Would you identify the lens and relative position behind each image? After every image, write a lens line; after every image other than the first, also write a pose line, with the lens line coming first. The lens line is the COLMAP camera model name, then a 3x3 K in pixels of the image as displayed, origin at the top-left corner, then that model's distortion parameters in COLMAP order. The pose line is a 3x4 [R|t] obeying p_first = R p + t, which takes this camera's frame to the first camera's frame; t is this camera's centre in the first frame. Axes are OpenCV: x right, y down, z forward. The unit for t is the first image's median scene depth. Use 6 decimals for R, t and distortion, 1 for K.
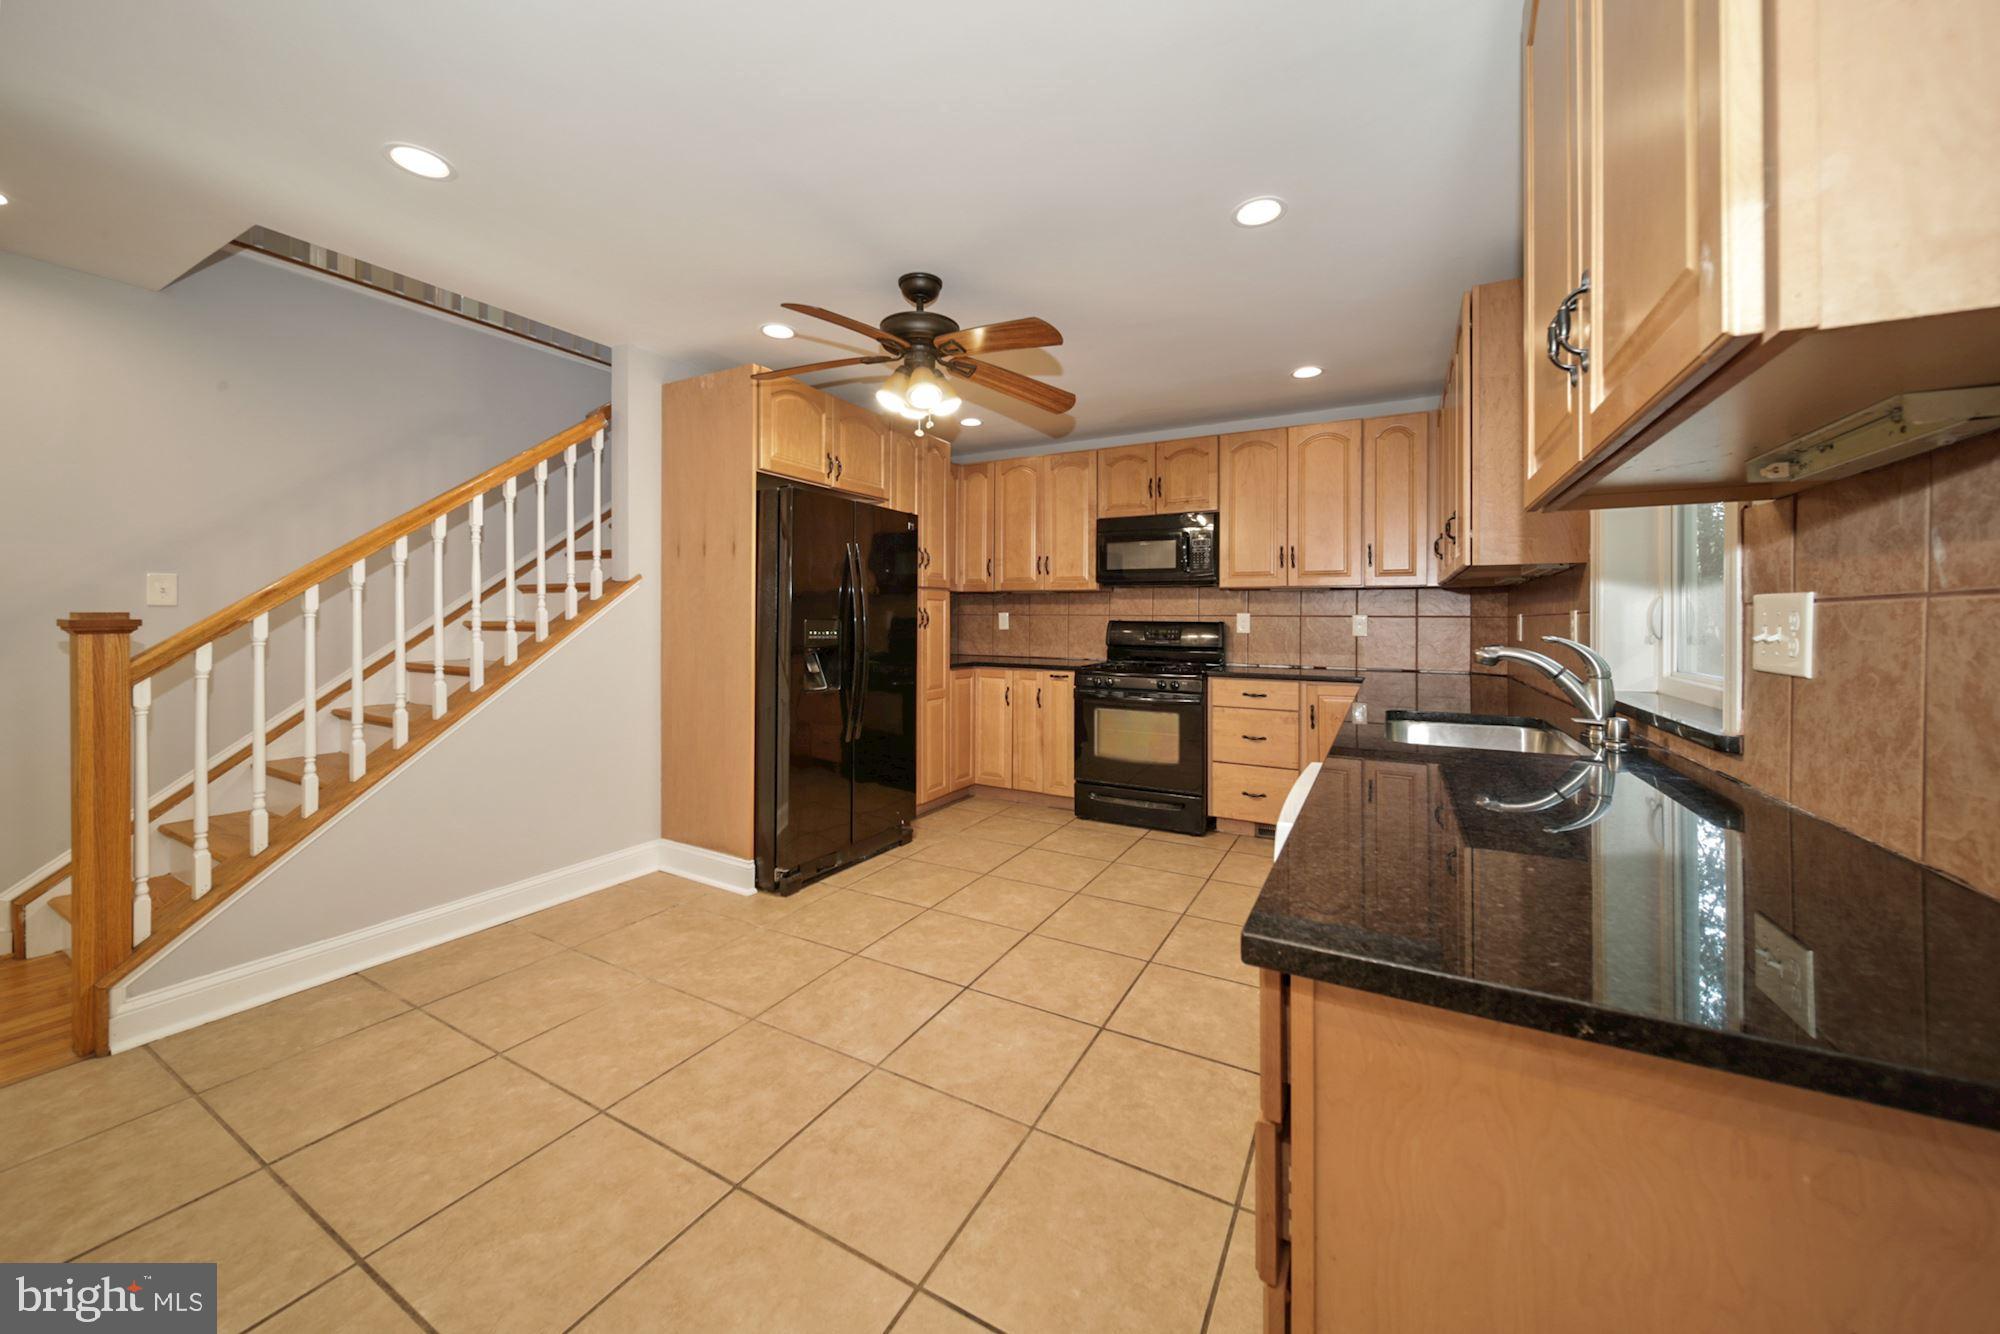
lens RADIAL K [[720.5, 0, 1006.4], [0, 720.5, 624.5], [0, 0, 1]] dist [0.005001, -0.000196]
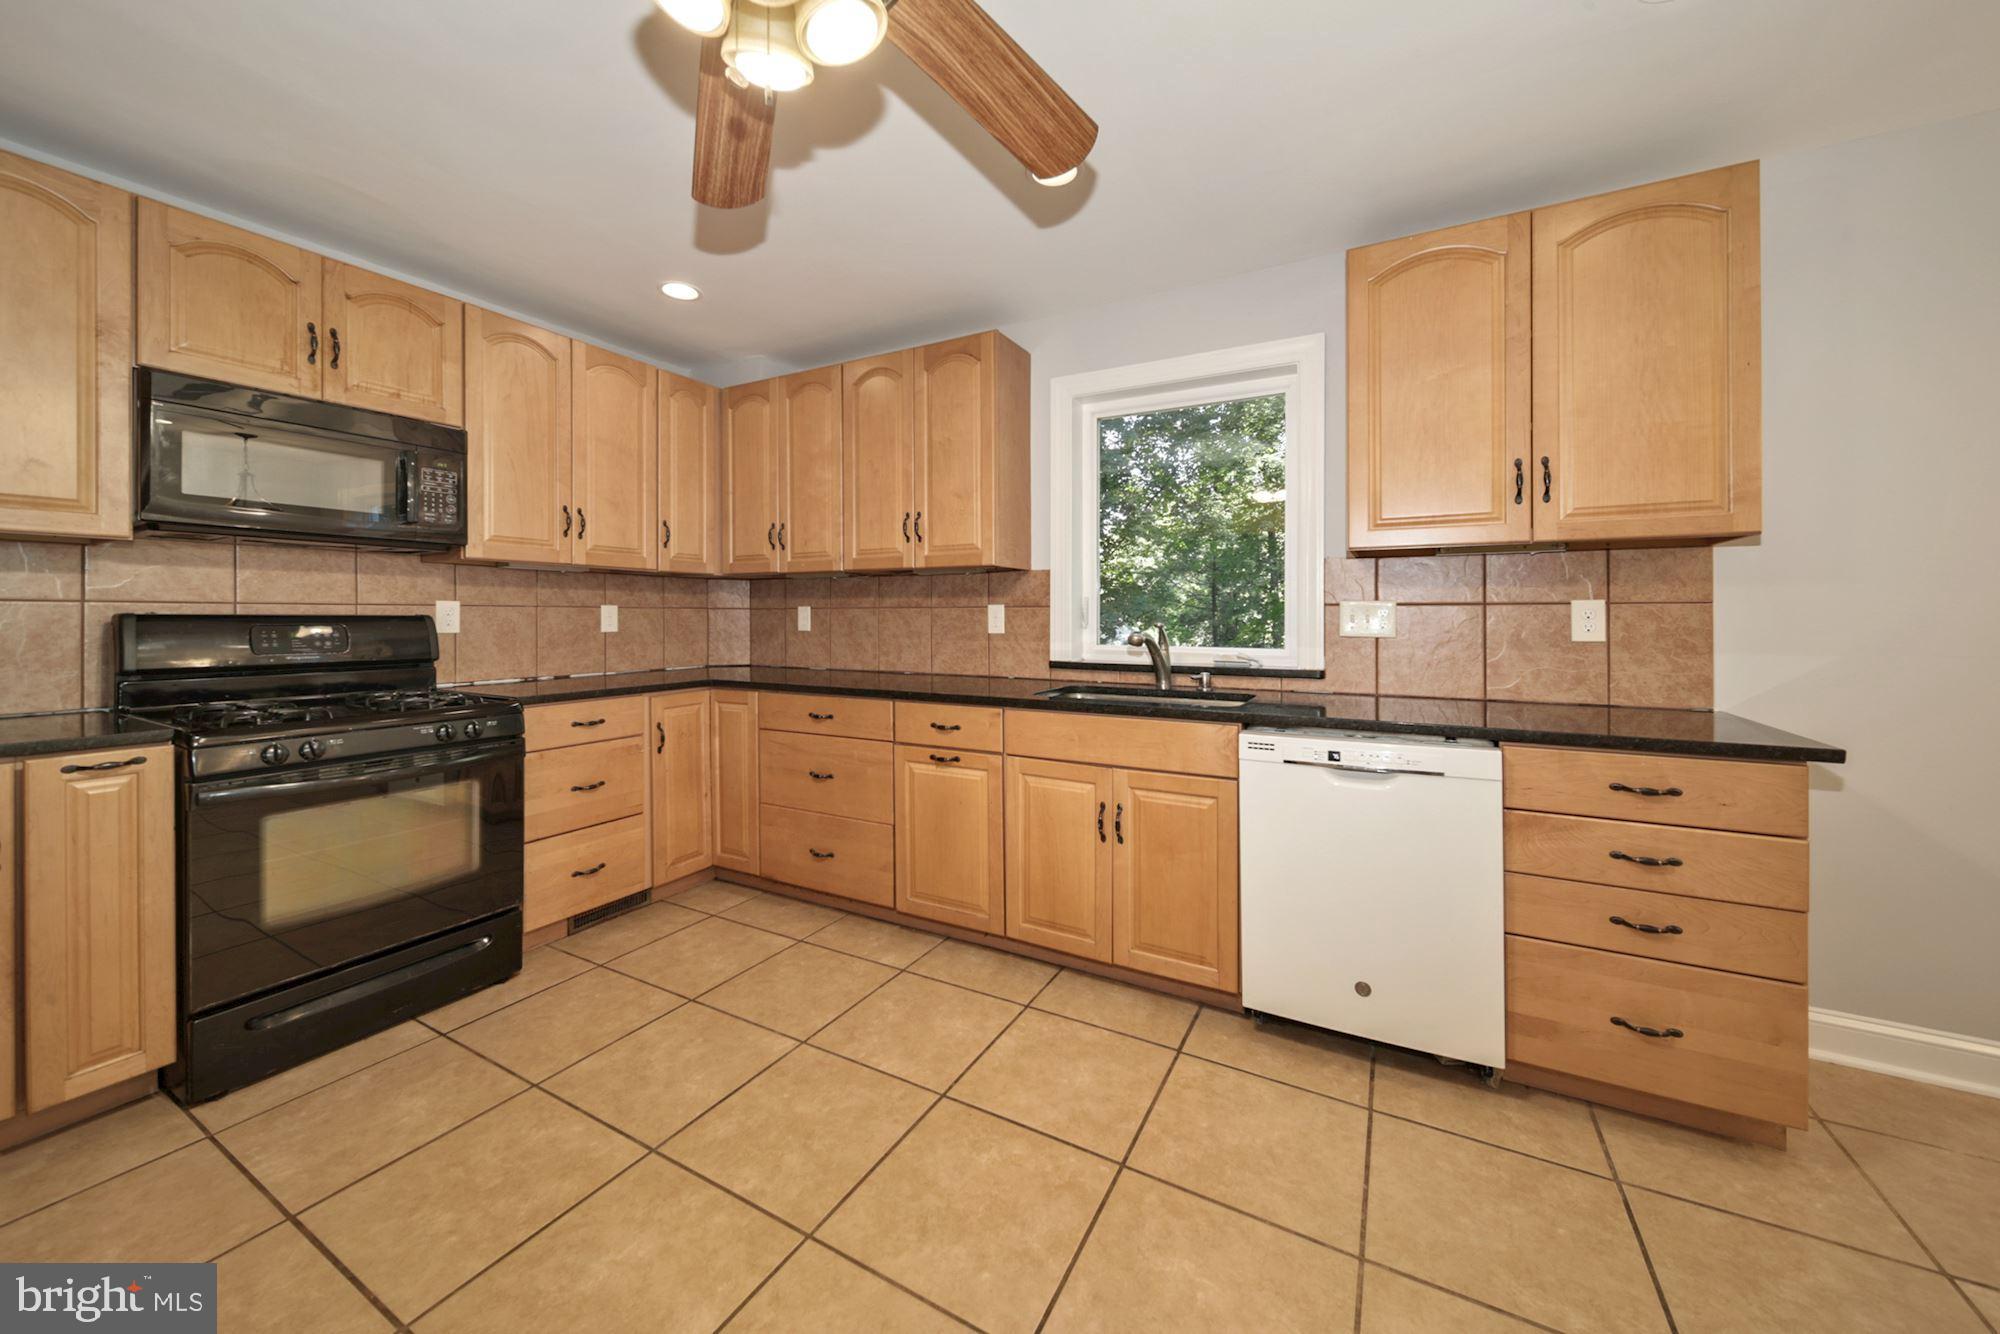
lens RADIAL K [[720.5, 0, 994.8], [0, 720.5, 615.9], [0, 0, 1]] dist [0.005001, -0.000196]
pose [[0.008522, -0.011293, 0.999900, -0.380935], [-0.002432, 0.999933, 0.011314, -0.014156], [-0.999961, -0.002529, 0.008494, 0.696763]]
